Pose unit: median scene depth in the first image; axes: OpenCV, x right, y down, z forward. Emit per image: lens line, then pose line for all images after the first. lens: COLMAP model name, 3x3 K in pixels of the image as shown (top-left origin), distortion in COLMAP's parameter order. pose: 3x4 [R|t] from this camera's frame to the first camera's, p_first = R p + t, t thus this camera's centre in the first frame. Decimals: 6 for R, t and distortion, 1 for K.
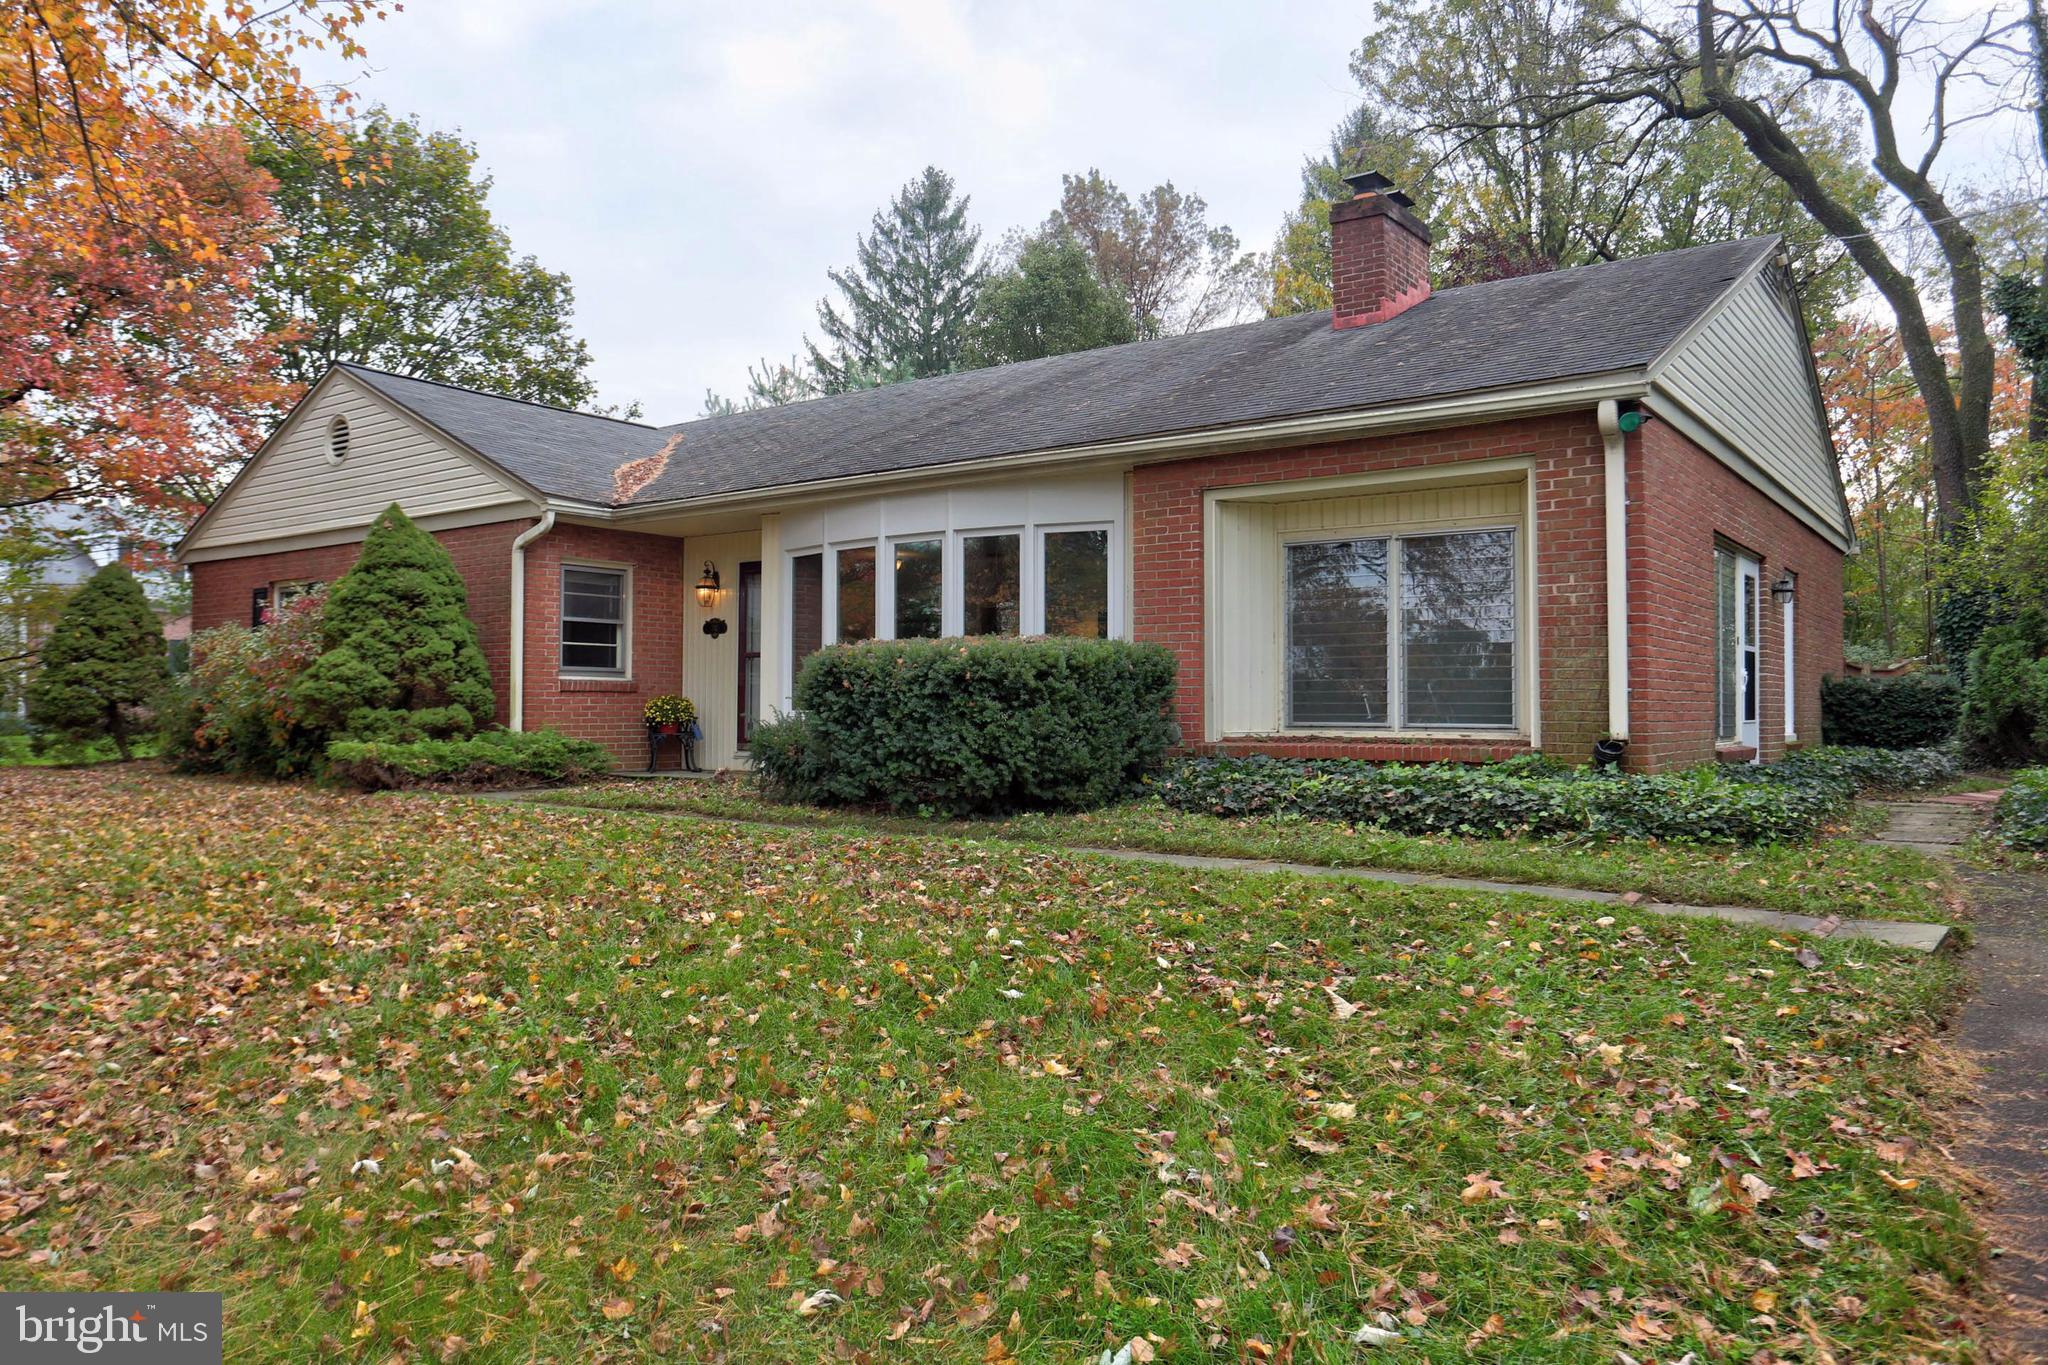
lens RADIAL K [[1428.3, 0, 1024.0], [0, 1428.3, 682.5], [0, 0, 1]] dist [-0.022881, 0.003999]
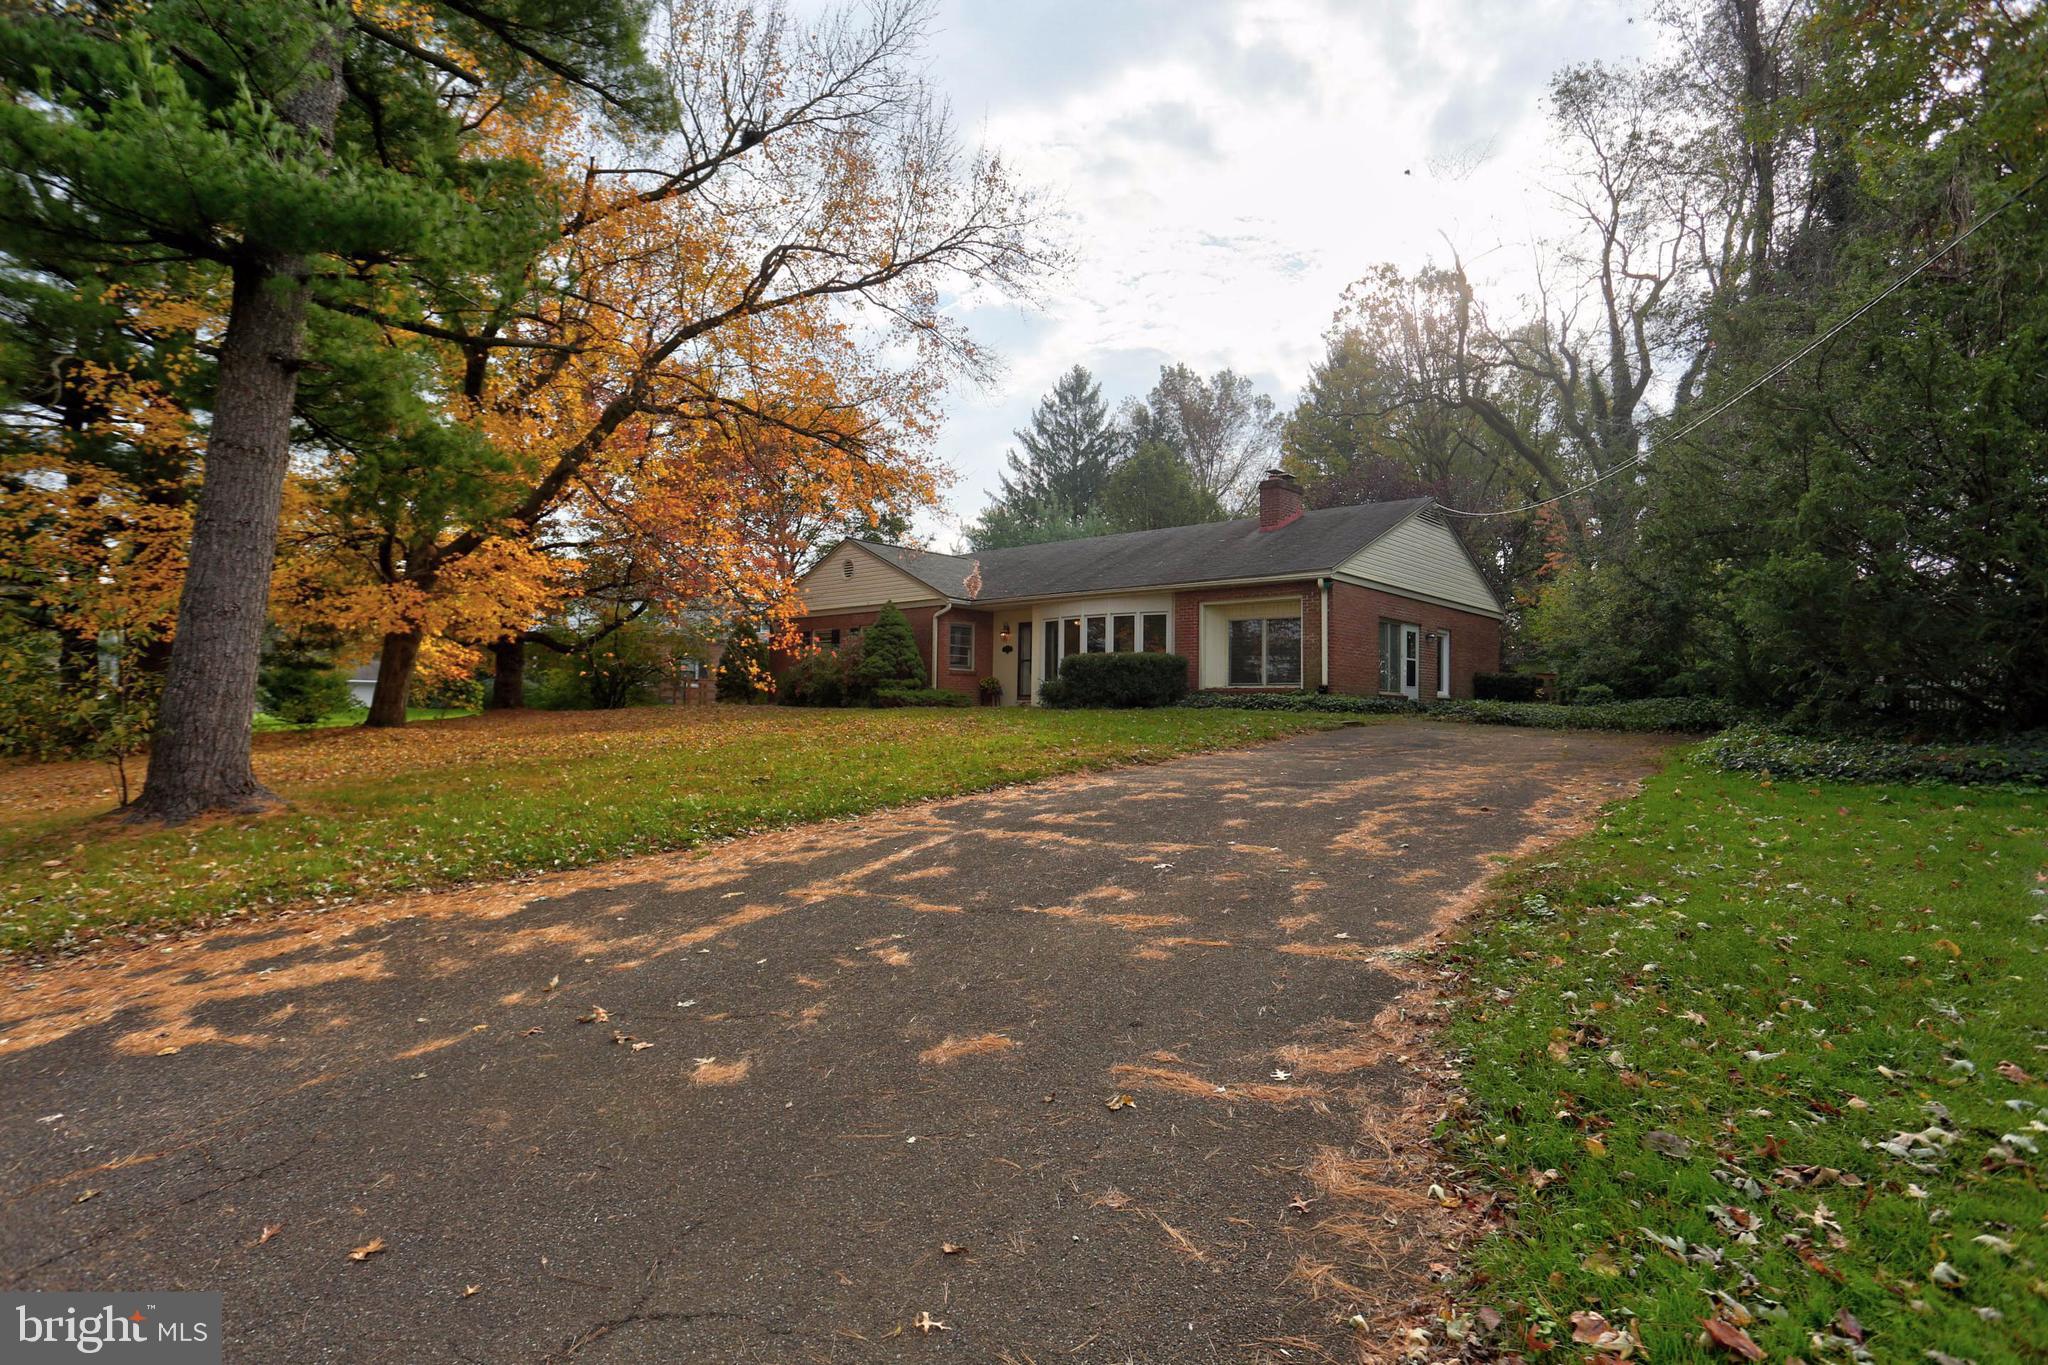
lens RADIAL K [[1100.1, 0, 1028.9], [0, 1100.1, 664.4], [0, 0, 1]] dist [-0.044220, 0.000105]
pose [[0.995501, 0.006606, -0.094522, -0.003463], [-0.009339, 0.999550, -0.028502, 0.043599], [0.094291, 0.029256, 0.995115, -0.927511]]
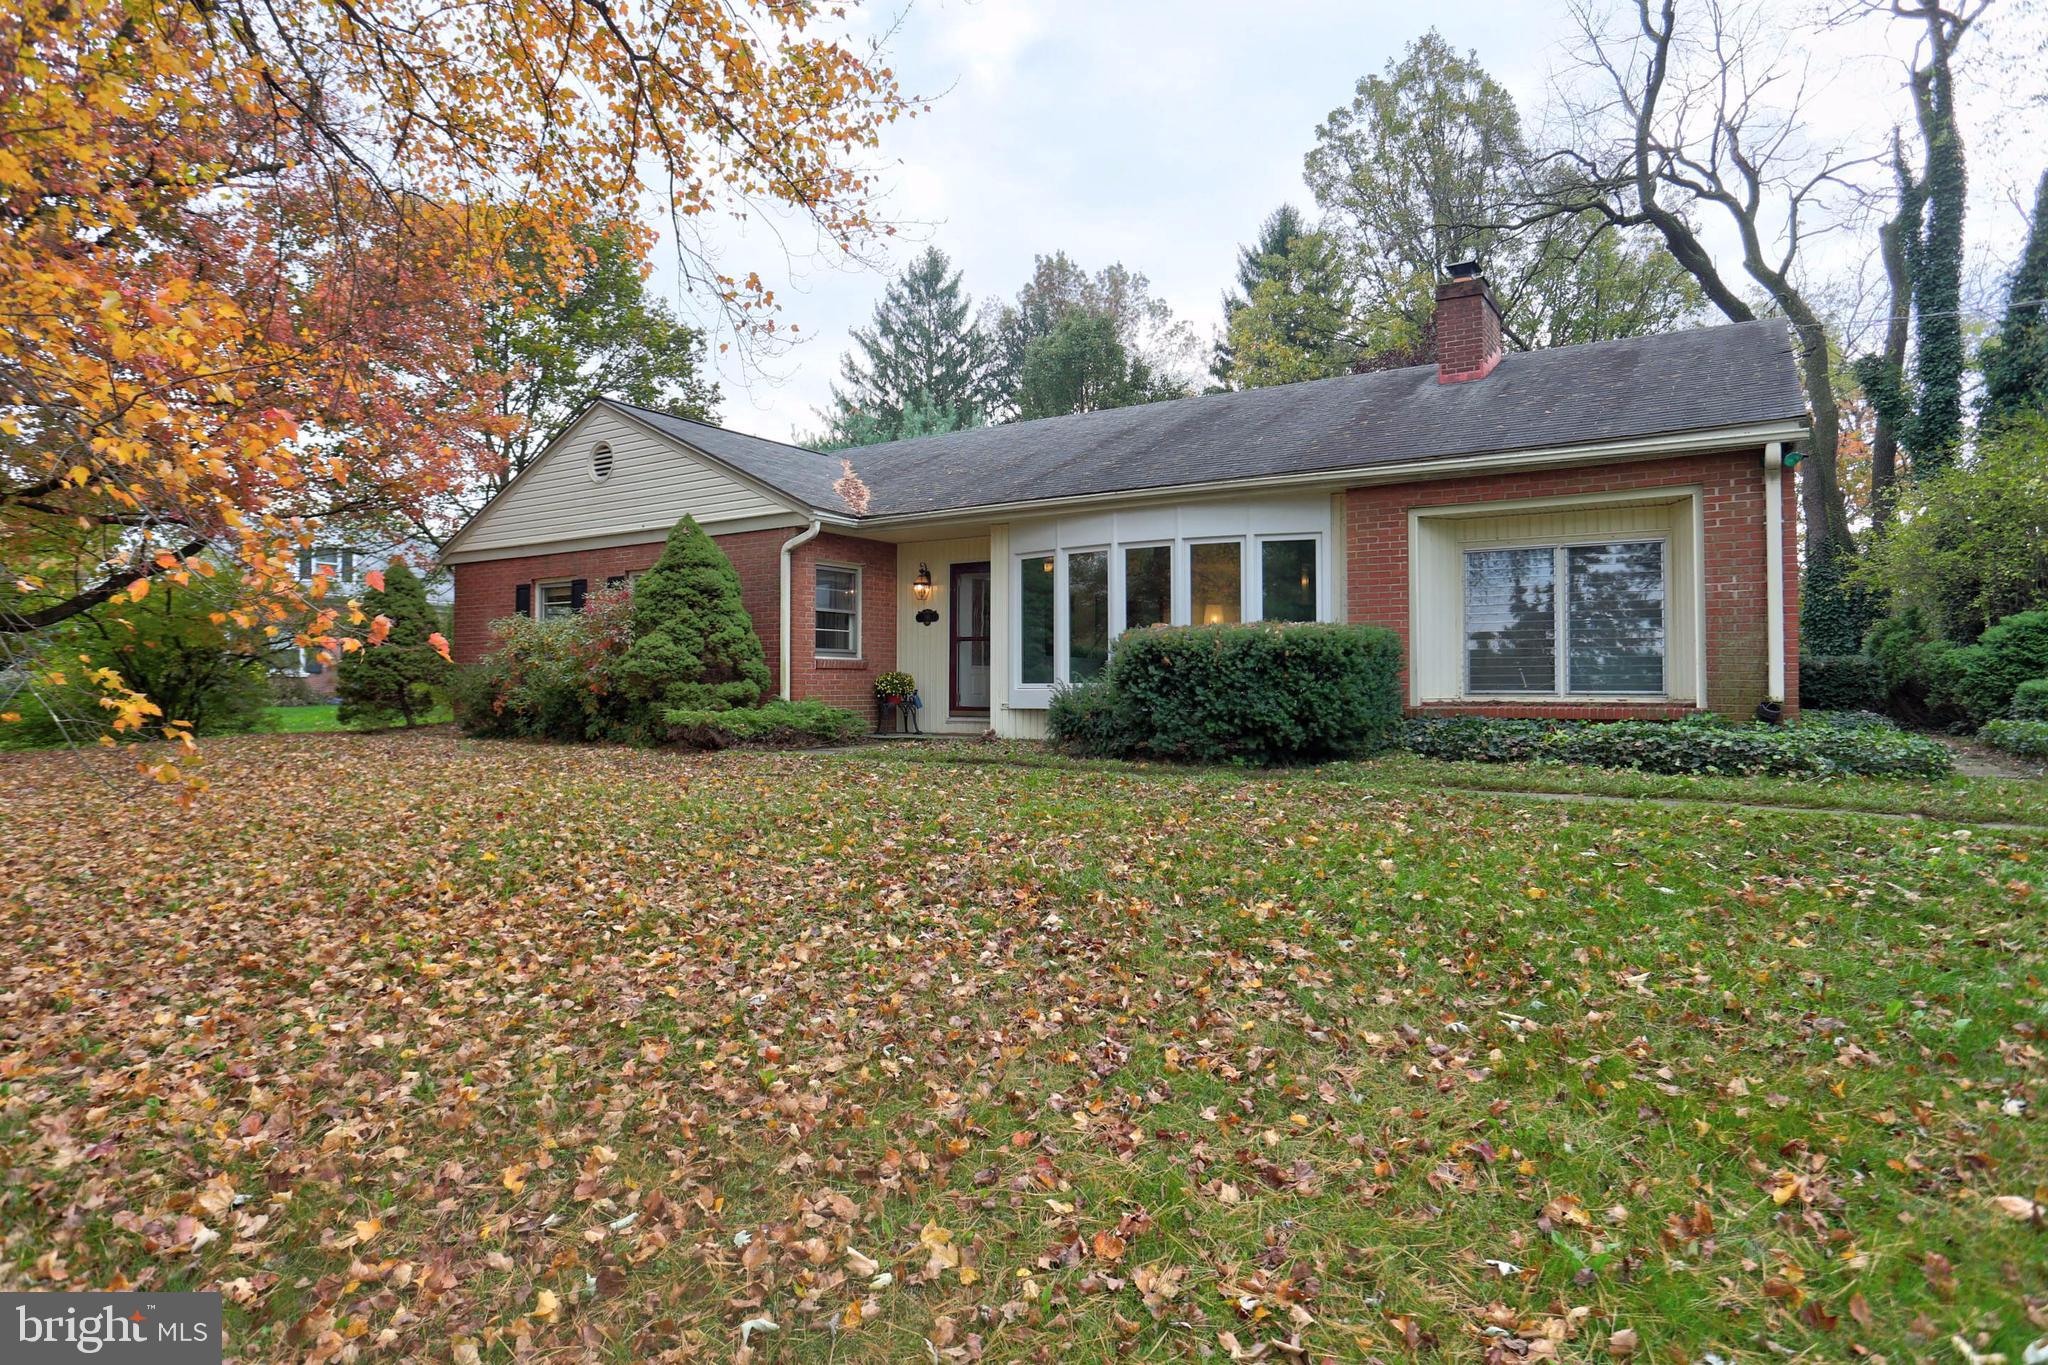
lens RADIAL K [[1147.1, 0, 1024.0], [0, 1147.1, 682.5], [0, 0, 1]] dist [-0.044374, 0.000468]
pose [[0.997828, -0.003096, 0.065804, -0.214667], [0.002015, 0.999862, 0.016492, 0.002453], [-0.065846, -0.016324, 0.997696, 0.003608]]
